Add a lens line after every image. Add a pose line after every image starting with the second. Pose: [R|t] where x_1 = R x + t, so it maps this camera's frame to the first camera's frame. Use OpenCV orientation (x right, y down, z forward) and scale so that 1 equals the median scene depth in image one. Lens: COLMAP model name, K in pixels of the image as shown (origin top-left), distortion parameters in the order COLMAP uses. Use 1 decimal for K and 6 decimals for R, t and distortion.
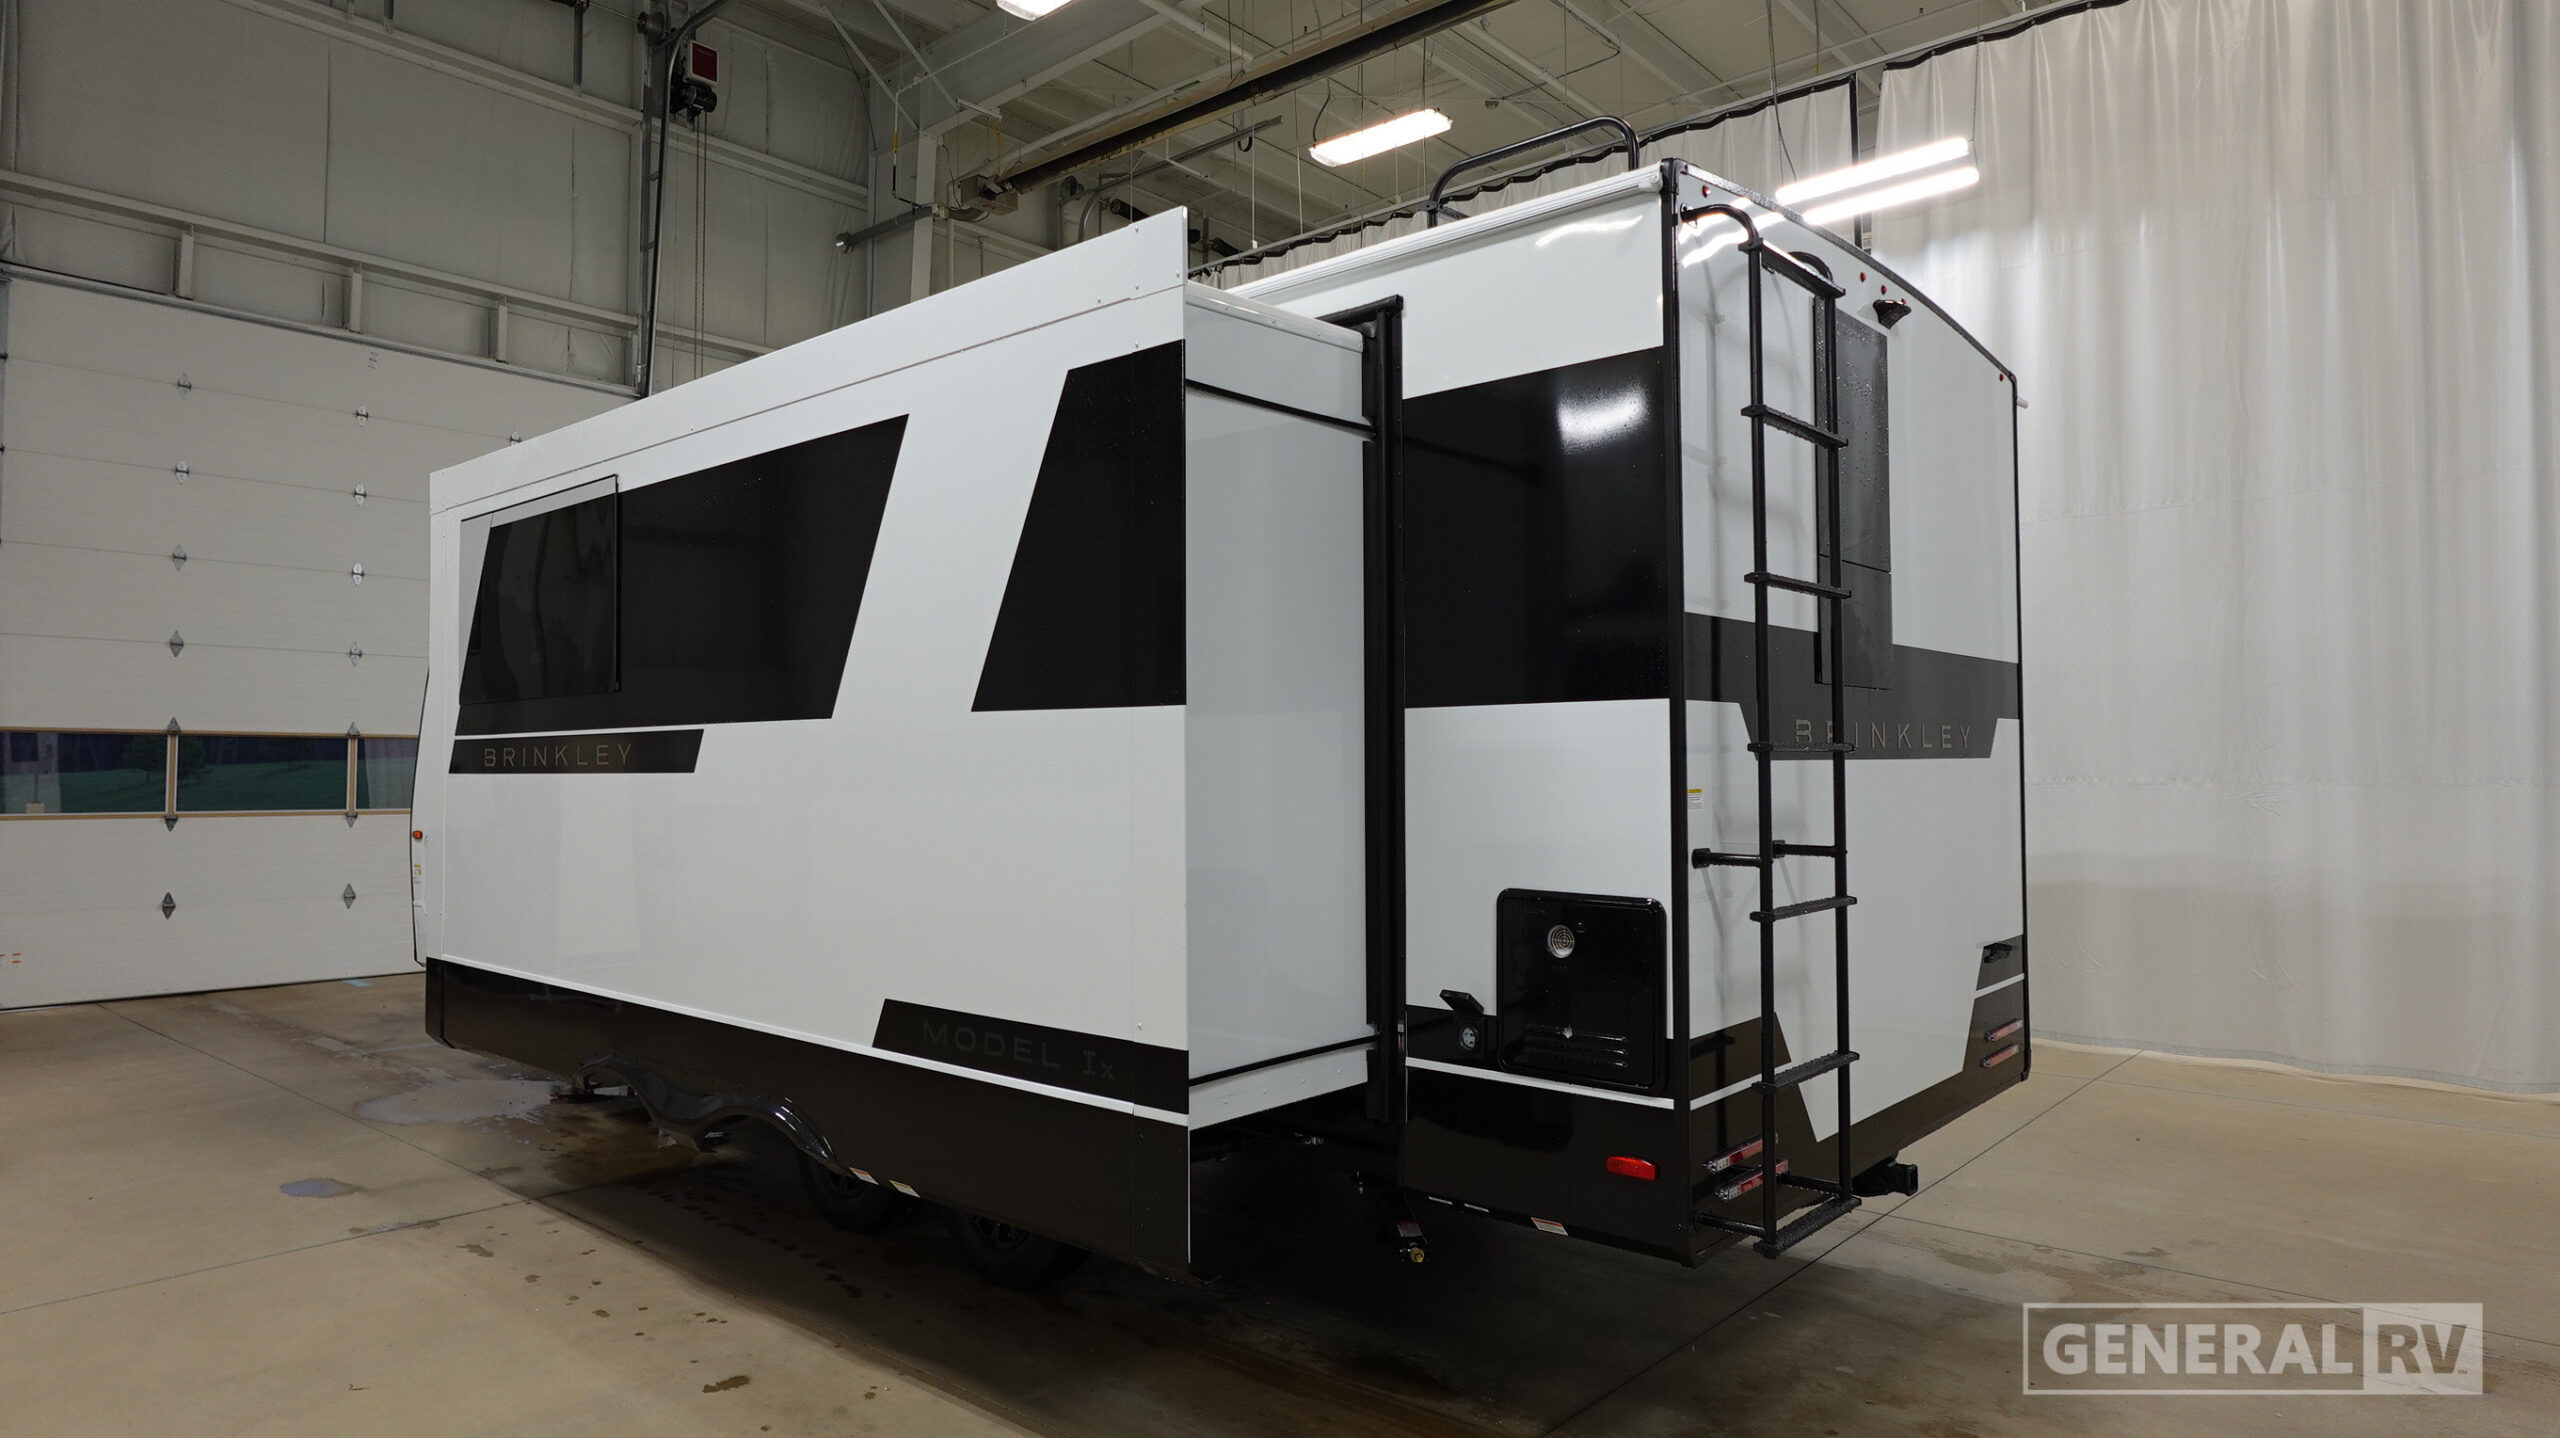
lens RADIAL K [[1489.1, 0, 1290.1], [0, 1489.1, 715.3], [0, 0, 1]] dist [0.000064, 0.001848]
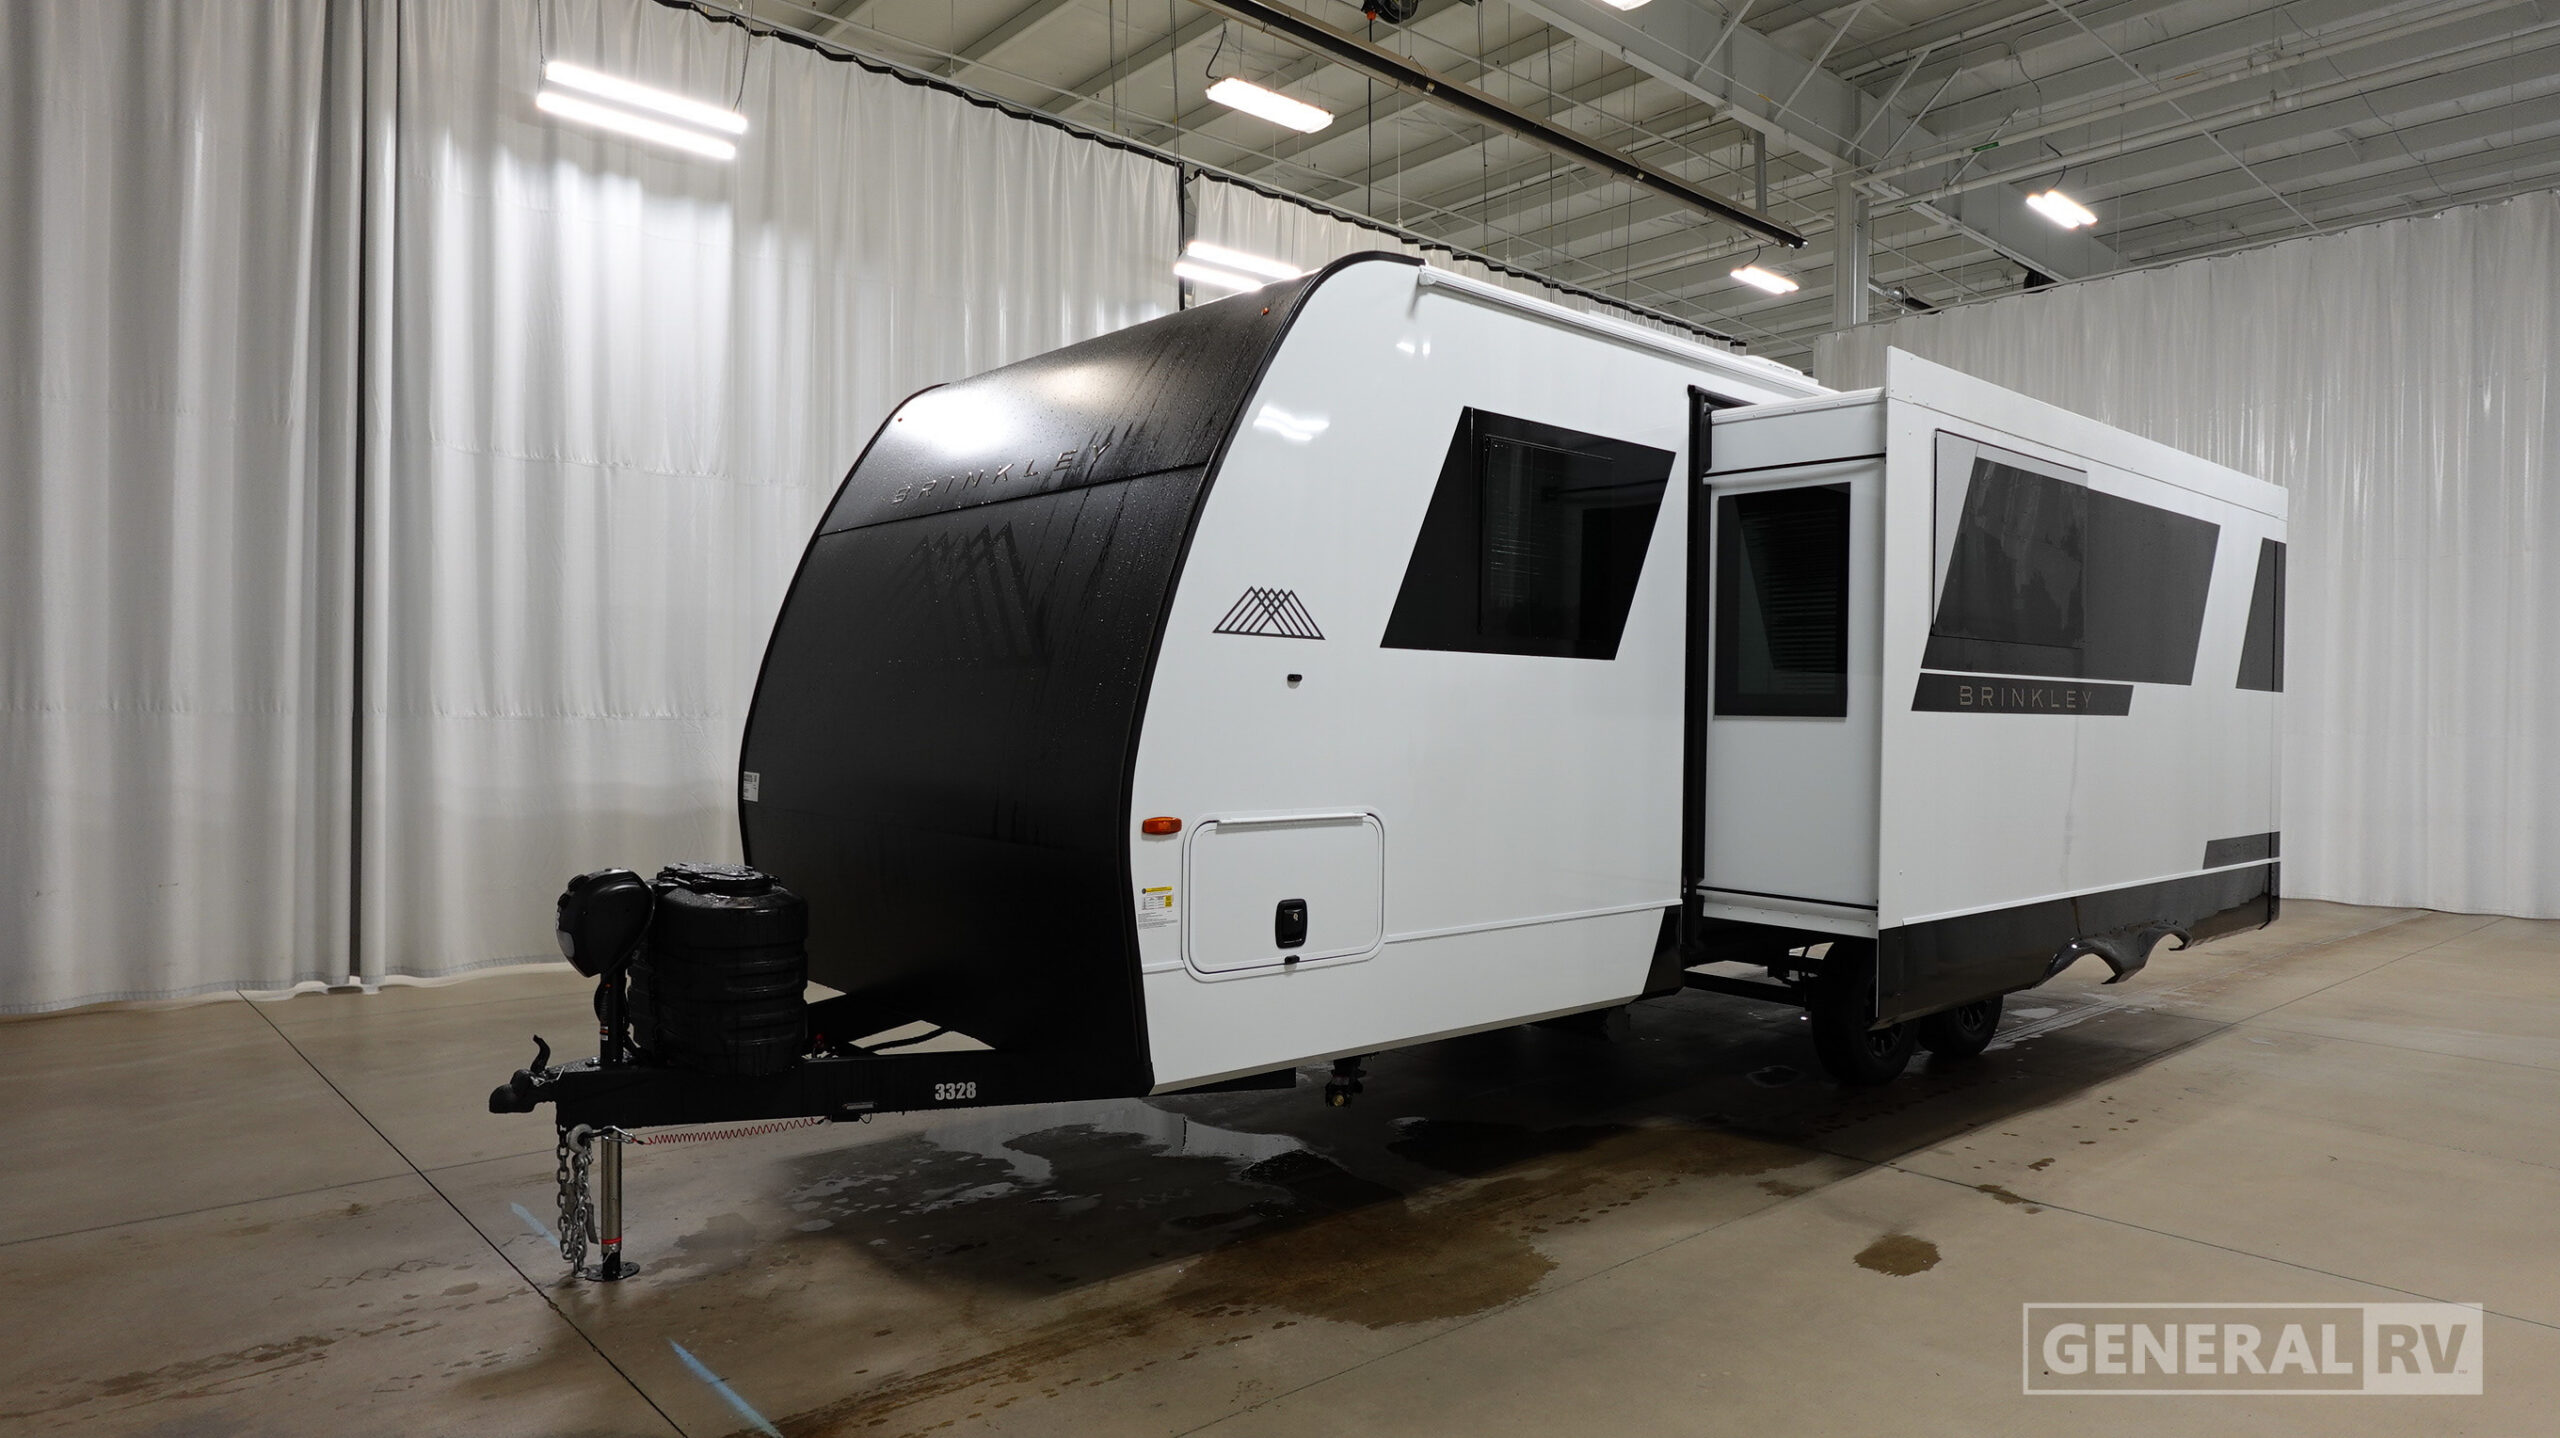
lens RADIAL K [[1489.1, 0, 1279.7], [0, 1489.1, 713.7], [0, 0, 1]] dist [0.000064, 0.001848]
pose [[0.126608, 0.009515, 0.991907, -1.546275], [-0.045360, 0.998963, -0.003793, 0.063951], [-0.990915, -0.044513, 0.126908, 1.315440]]
